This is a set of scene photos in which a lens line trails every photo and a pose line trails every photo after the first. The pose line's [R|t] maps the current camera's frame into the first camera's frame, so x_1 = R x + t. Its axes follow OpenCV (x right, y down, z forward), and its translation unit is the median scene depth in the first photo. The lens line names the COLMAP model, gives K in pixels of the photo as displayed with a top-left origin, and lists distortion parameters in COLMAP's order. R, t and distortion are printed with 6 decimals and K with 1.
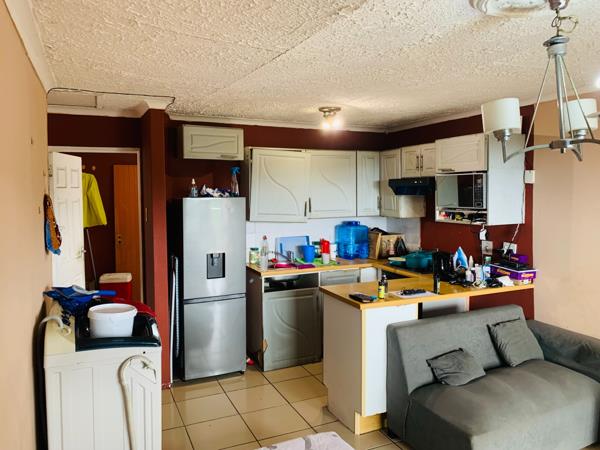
lens RADIAL K [[445.8, 0, 300.0], [0, 445.8, 225.0], [0, 0, 1]] dist [0.002141, -0.000765]
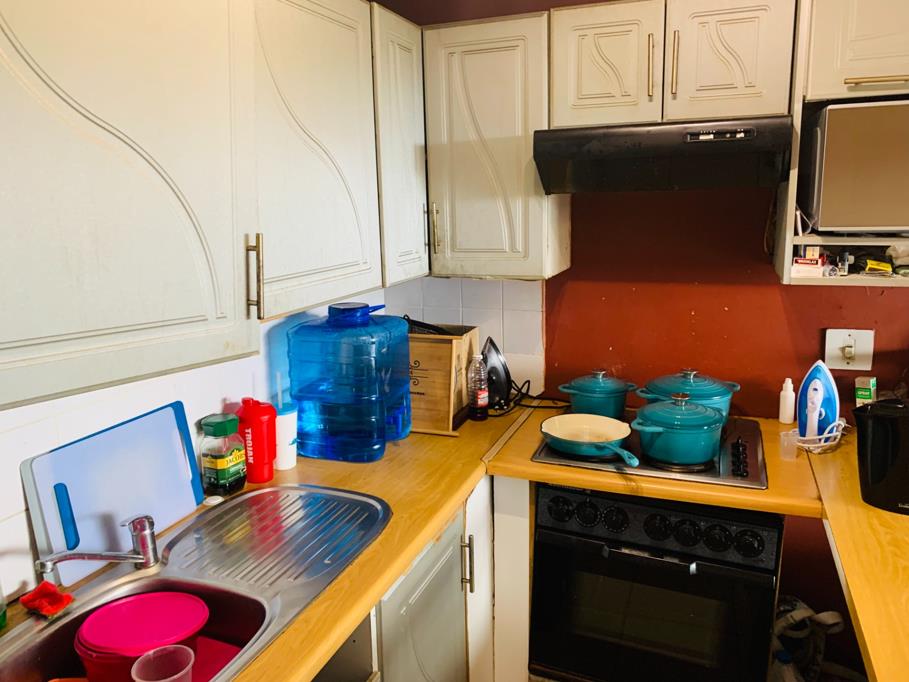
lens RADIAL K [[675.4, 0, 454.5], [0, 675.4, 341.0], [0, 0, 1]] dist [0.002141, -0.000765]
pose [[0.703666, -0.138652, 0.696872, -0.120897], [0.067515, 0.989385, 0.128679, -0.038896], [-0.707316, -0.043498, 0.705558, 0.801354]]
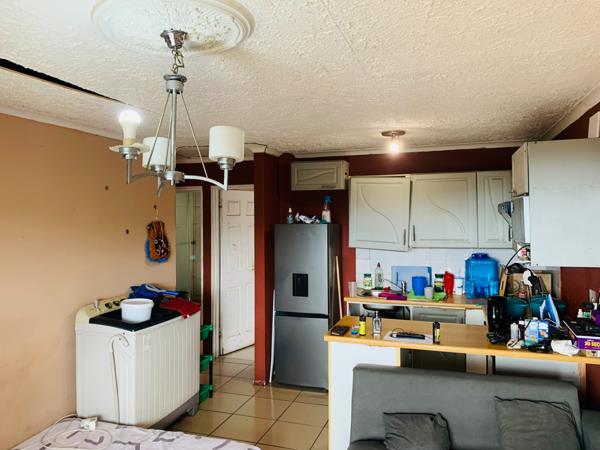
lens RADIAL K [[445.8, 0, 300.0], [0, 445.8, 225.0], [0, 0, 1]] dist [0.002141, -0.000765]
pose [[0.721523, 0.008618, -0.692337, 0.528848], [-0.052195, 0.997754, -0.041975, -0.010581], [0.690421, 0.066423, 0.720352, 0.170356]]
